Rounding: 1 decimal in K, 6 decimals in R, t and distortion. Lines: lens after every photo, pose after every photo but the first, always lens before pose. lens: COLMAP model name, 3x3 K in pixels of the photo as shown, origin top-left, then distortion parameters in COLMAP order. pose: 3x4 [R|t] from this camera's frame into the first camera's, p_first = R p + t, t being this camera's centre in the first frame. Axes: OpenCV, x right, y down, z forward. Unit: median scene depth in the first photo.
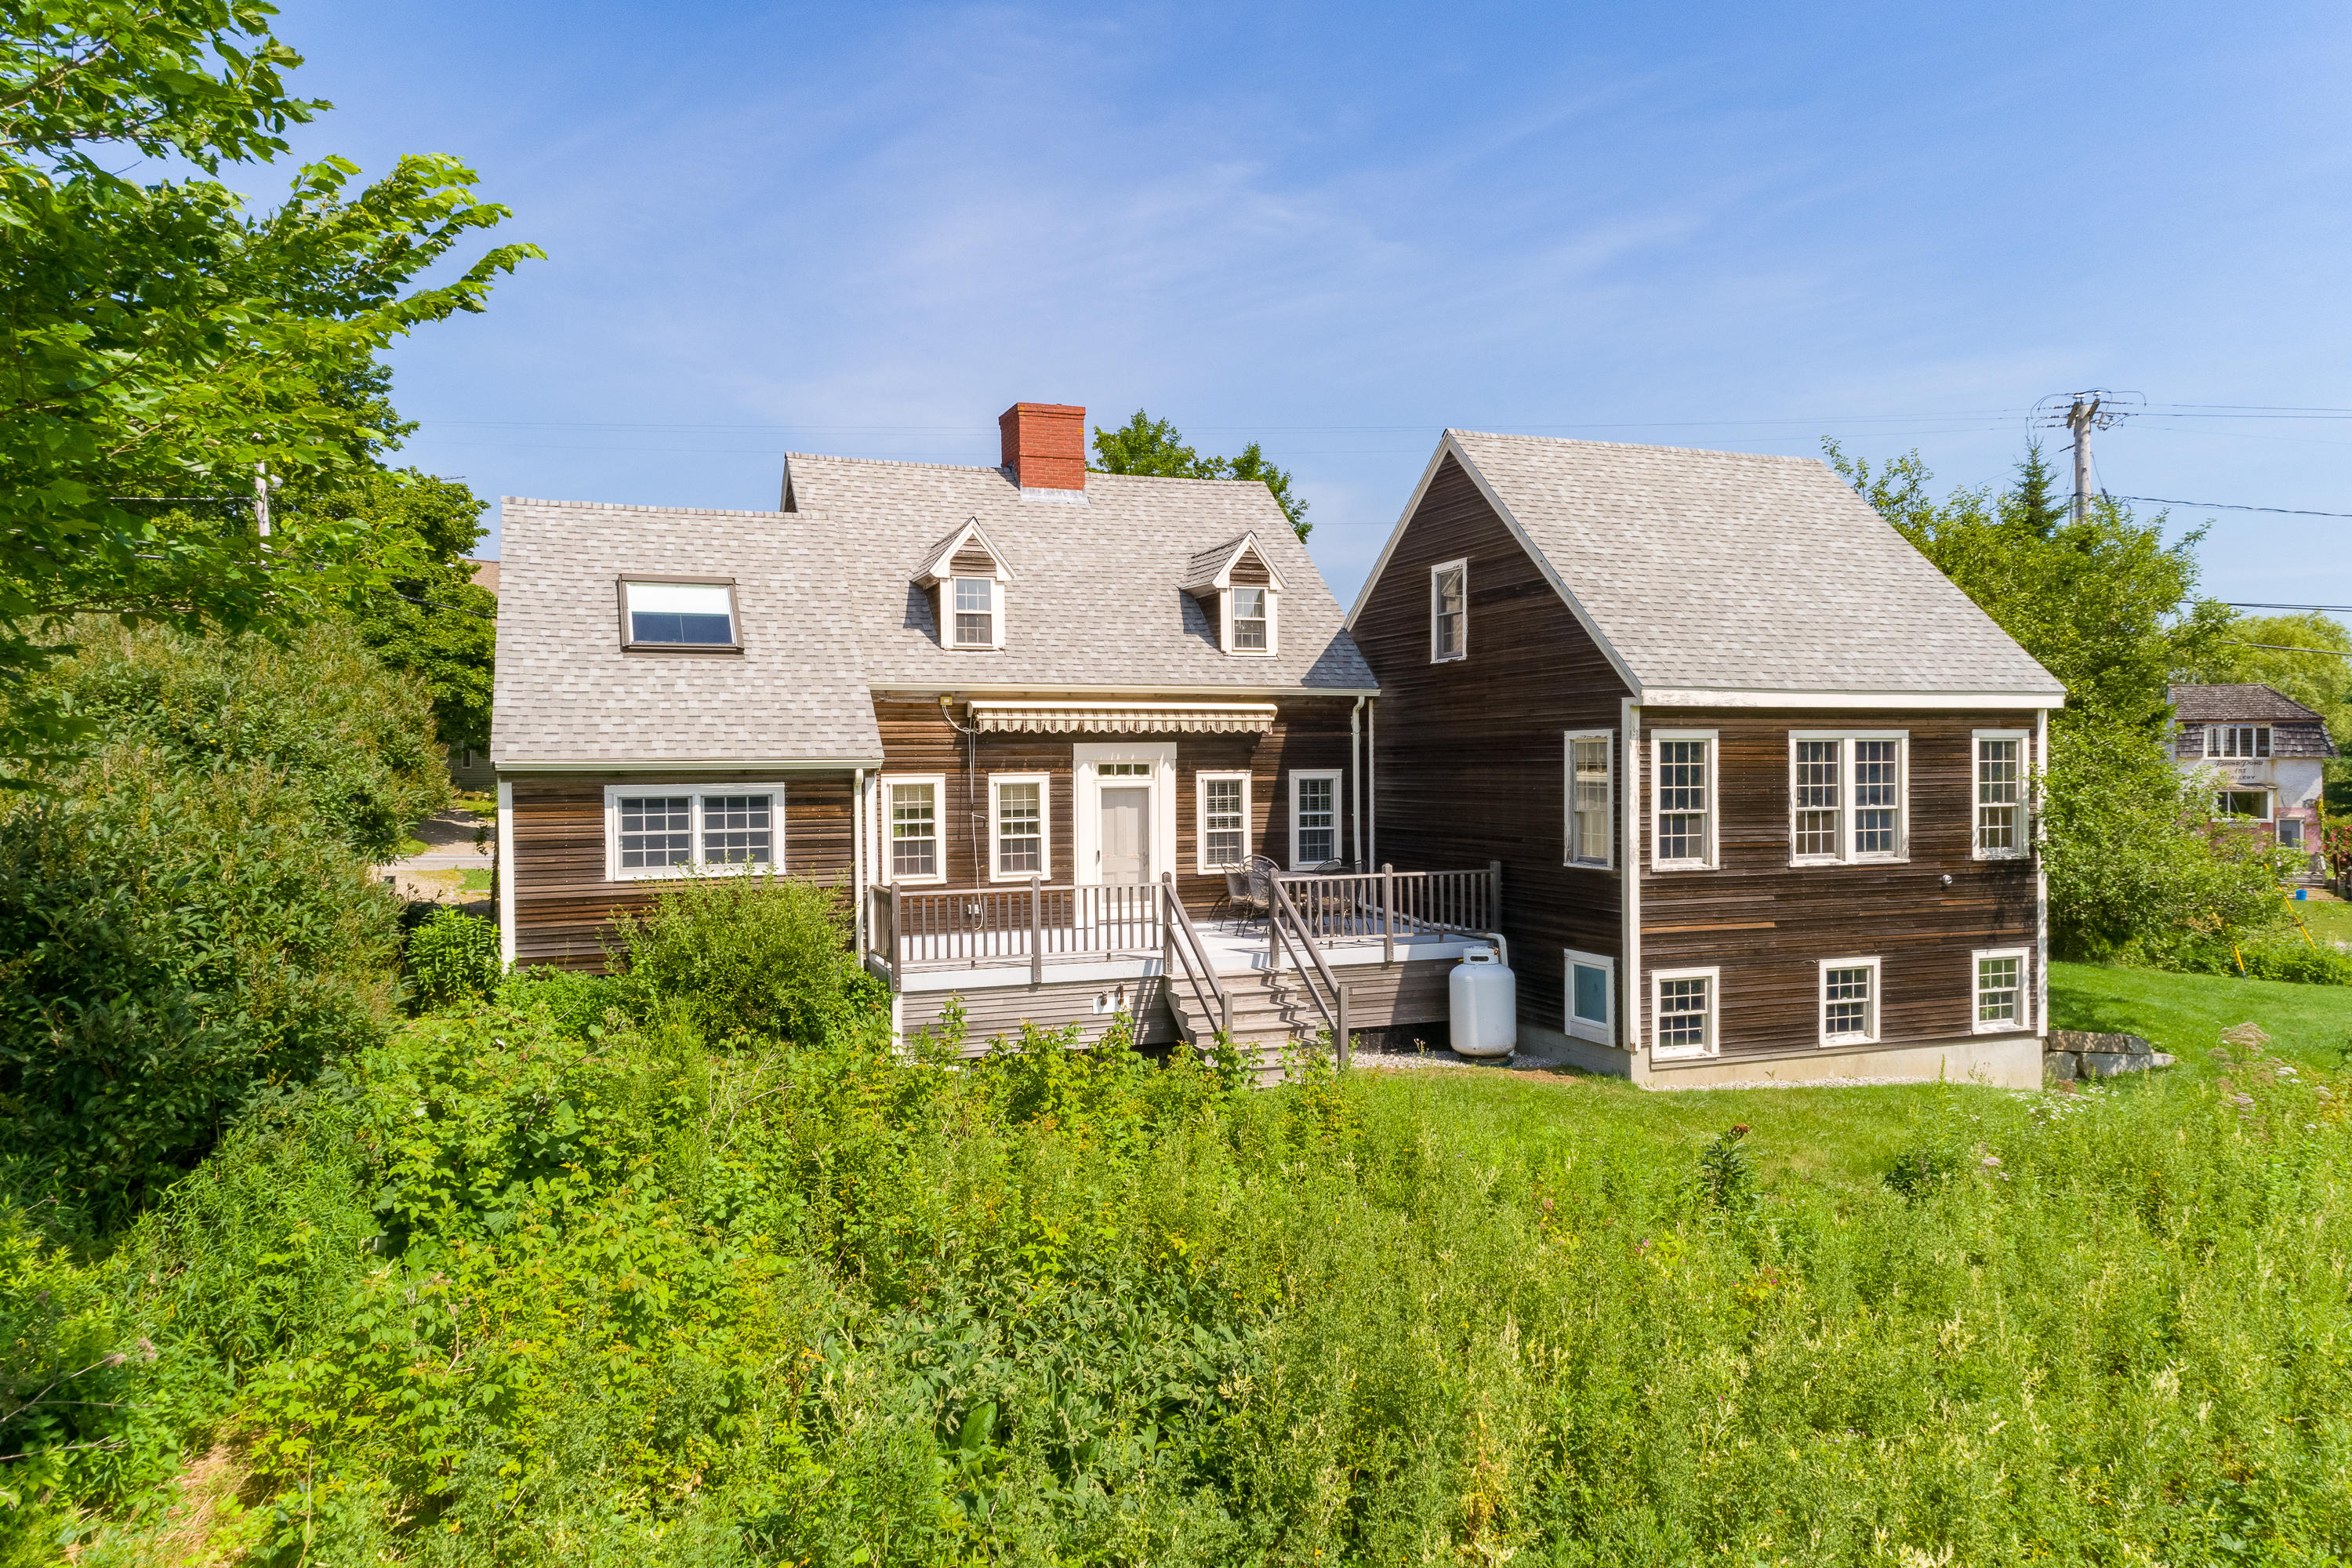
lens RADIAL K [[1546.7, 0, 1152.8], [0, 1546.7, 782.5], [0, 0, 1]] dist [0.023897, 0.016034]
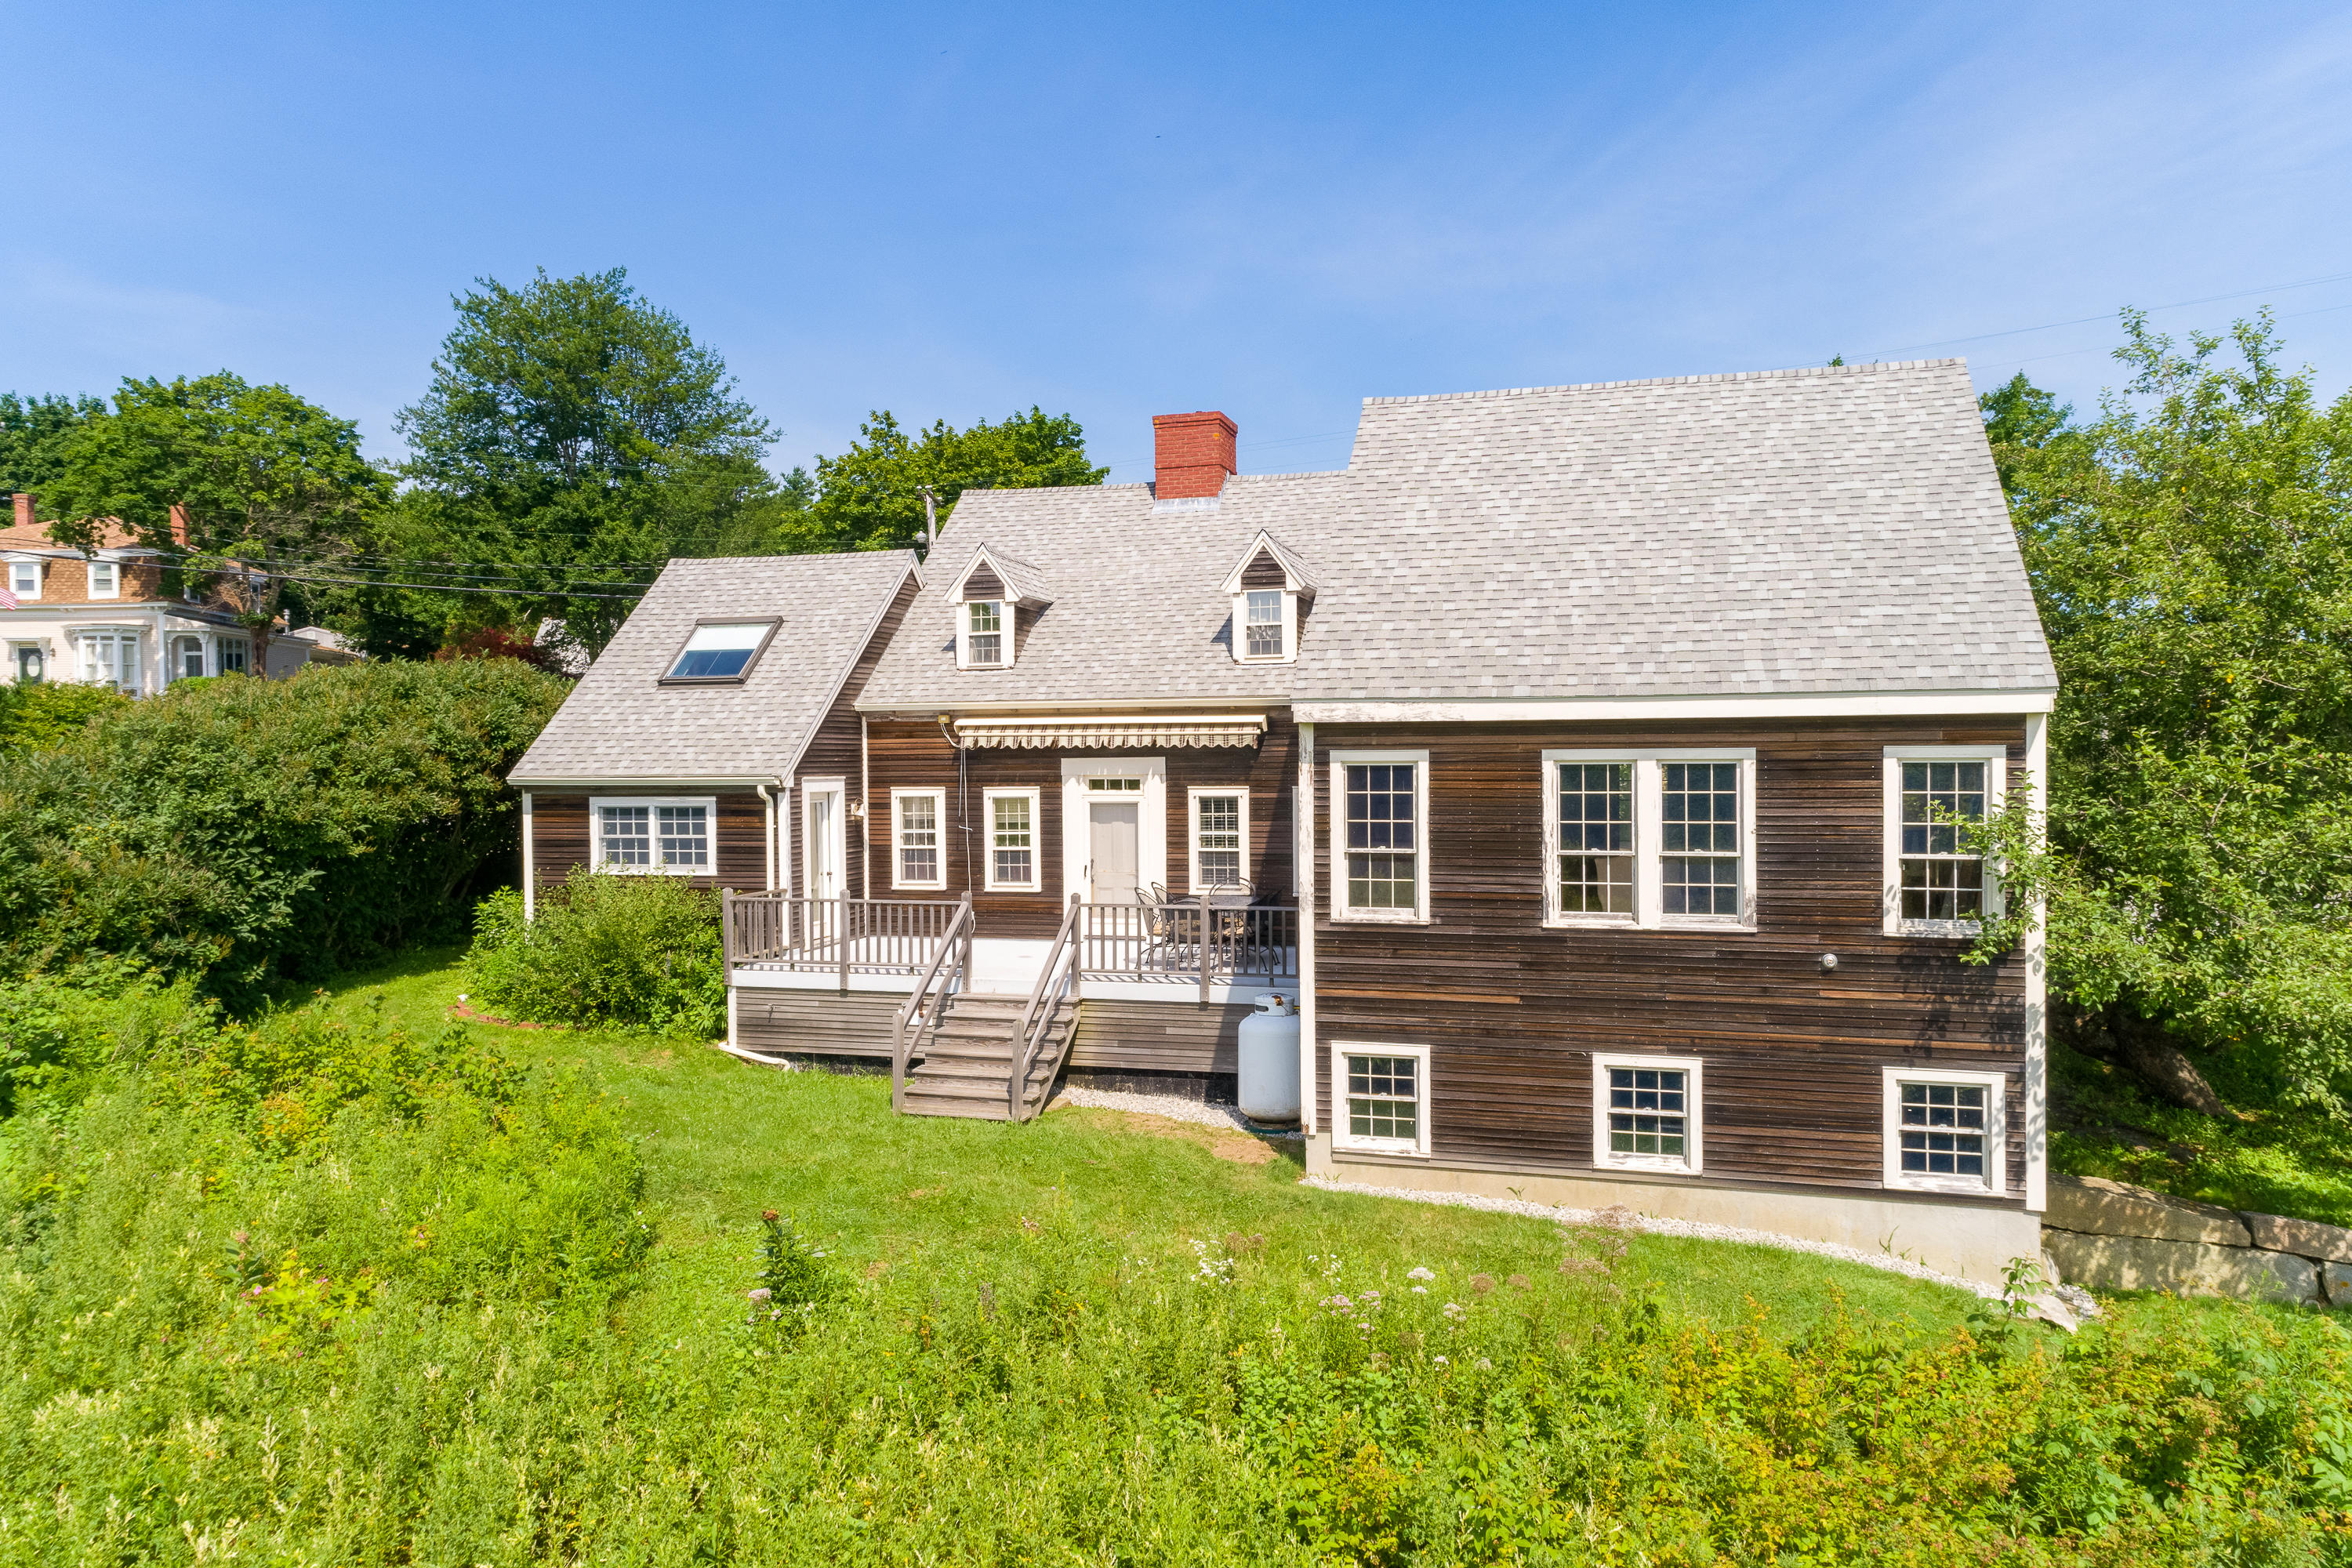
lens RADIAL K [[1546.7, 0, 1186.4], [0, 1546.7, 781.6], [0, 0, 1]] dist [0.023897, 0.016034]
pose [[0.802979, 0.011284, -0.595901, 0.694852], [-0.006433, 0.999927, 0.010267, -0.023708], [0.595973, -0.004410, 0.802992, 0.266484]]
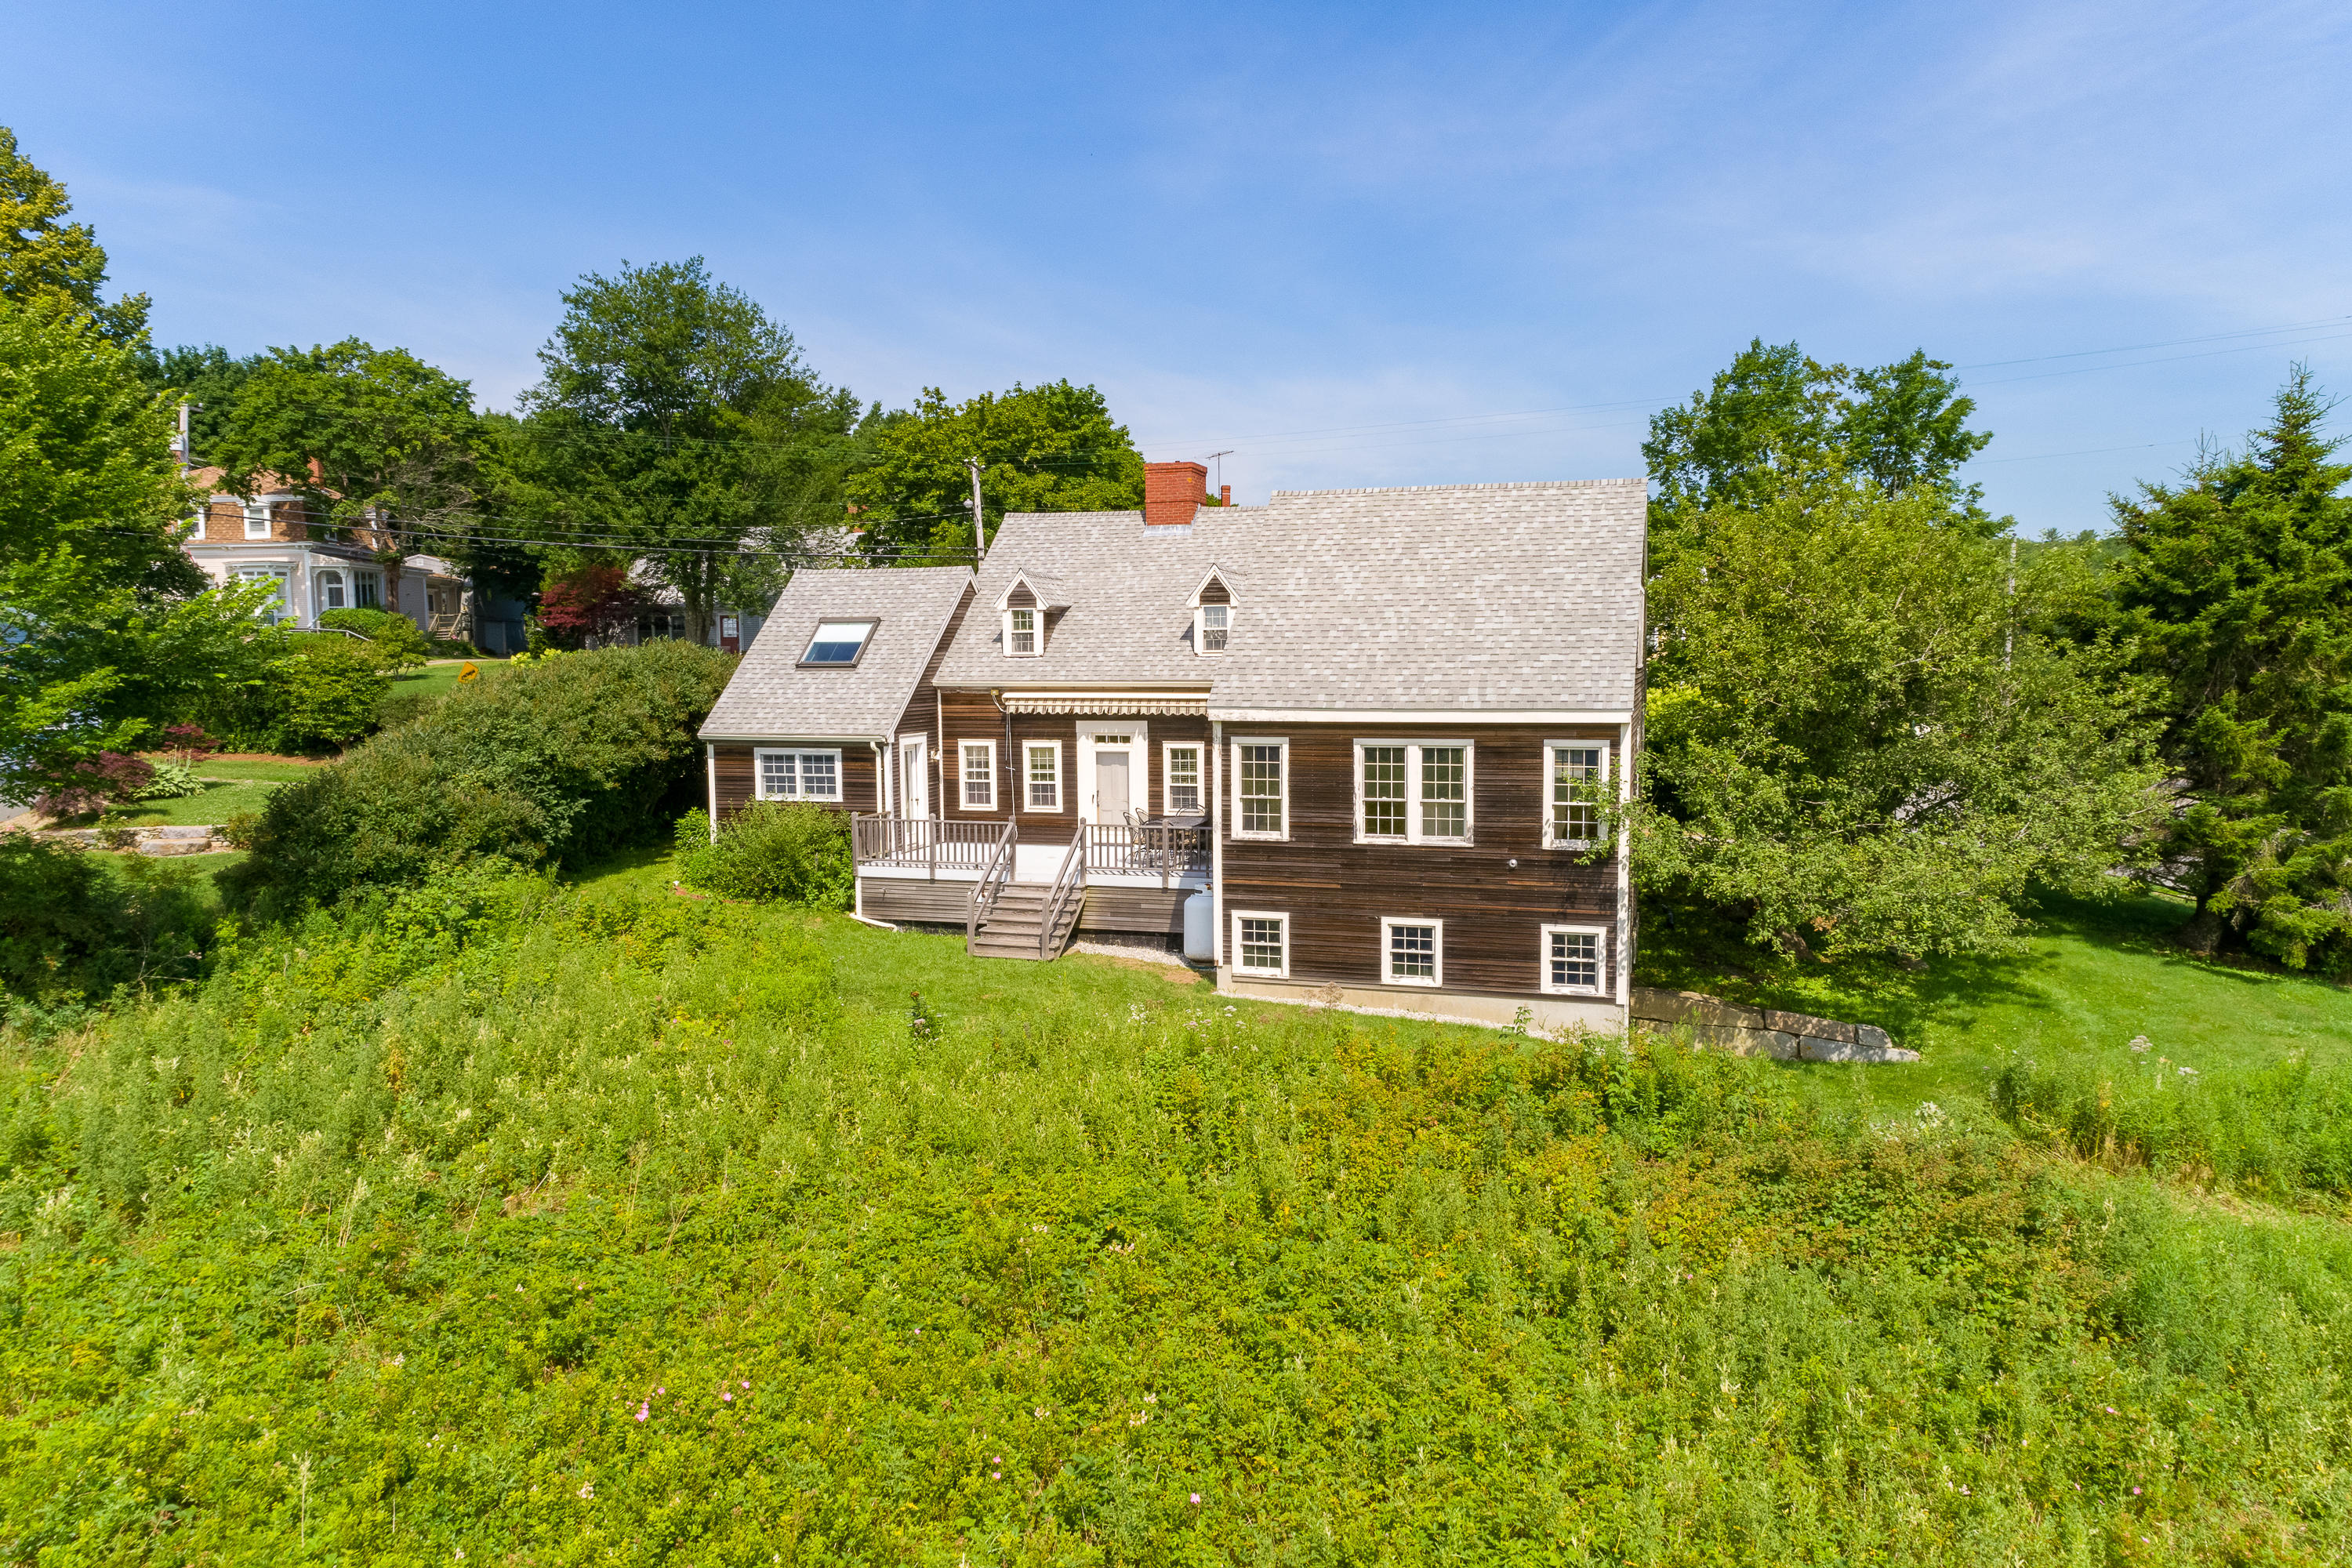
lens RADIAL K [[1546.7, 0, 1183.5], [0, 1546.7, 778.6], [0, 0, 1]] dist [0.023897, 0.016034]
pose [[0.787448, 0.052343, -0.614155, 1.045969], [-0.006084, 0.996999, 0.077170, -0.094871], [0.616351, -0.057031, 0.785404, -0.099240]]
